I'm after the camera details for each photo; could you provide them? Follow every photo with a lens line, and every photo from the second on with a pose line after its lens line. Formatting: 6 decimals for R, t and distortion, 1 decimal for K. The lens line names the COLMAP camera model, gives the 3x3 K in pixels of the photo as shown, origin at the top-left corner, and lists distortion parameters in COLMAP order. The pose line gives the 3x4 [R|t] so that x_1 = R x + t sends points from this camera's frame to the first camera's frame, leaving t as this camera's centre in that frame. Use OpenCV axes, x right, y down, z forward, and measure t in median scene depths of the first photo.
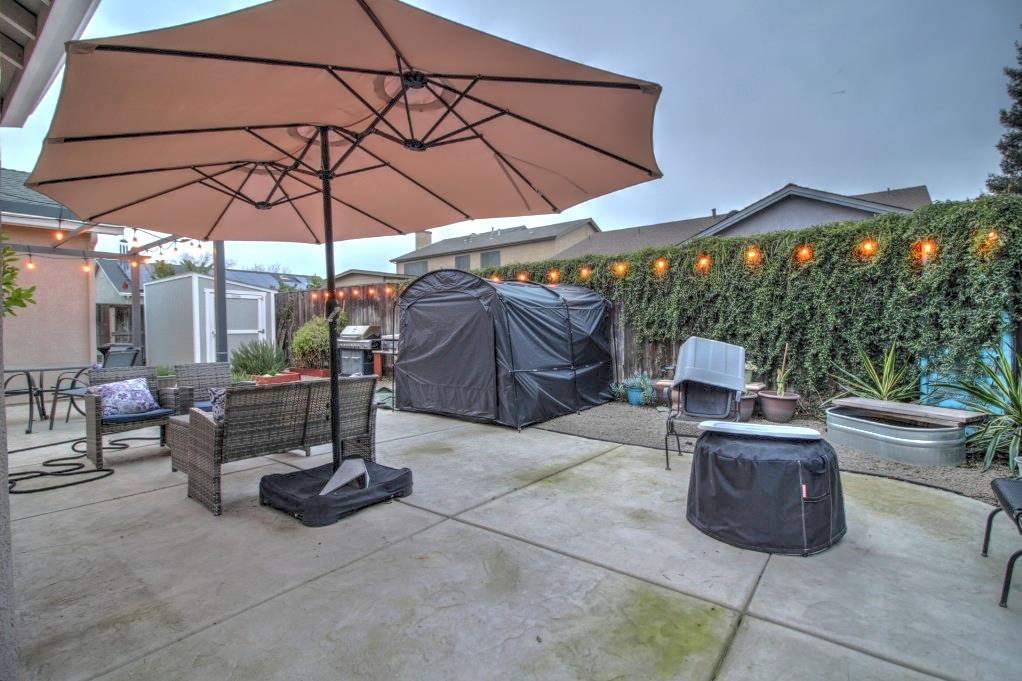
lens RADIAL K [[476.8, 0, 514.2], [0, 476.8, 340.3], [0, 0, 1]] dist [-0.011672, -0.001976]
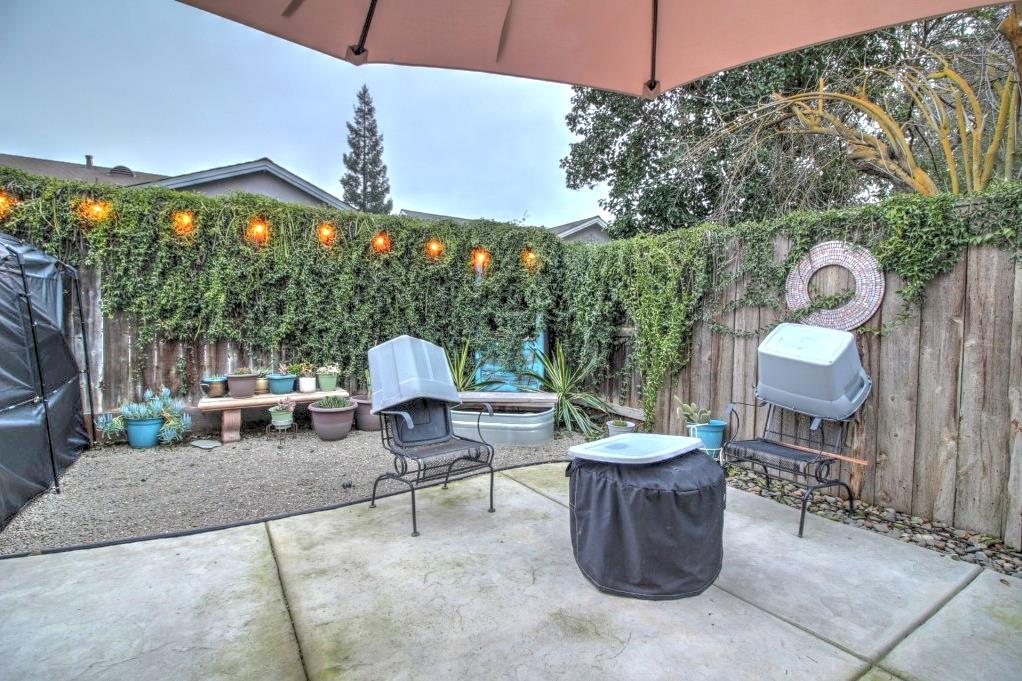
lens RADIAL K [[476.8, 0, 511.9], [0, 476.8, 341.4], [0, 0, 1]] dist [-0.011672, -0.001976]
pose [[0.335804, -0.020784, 0.941703, -0.173114], [0.000622, 0.999761, 0.021843, -0.010741], [-0.941932, -0.006749, 0.335736, 0.438714]]
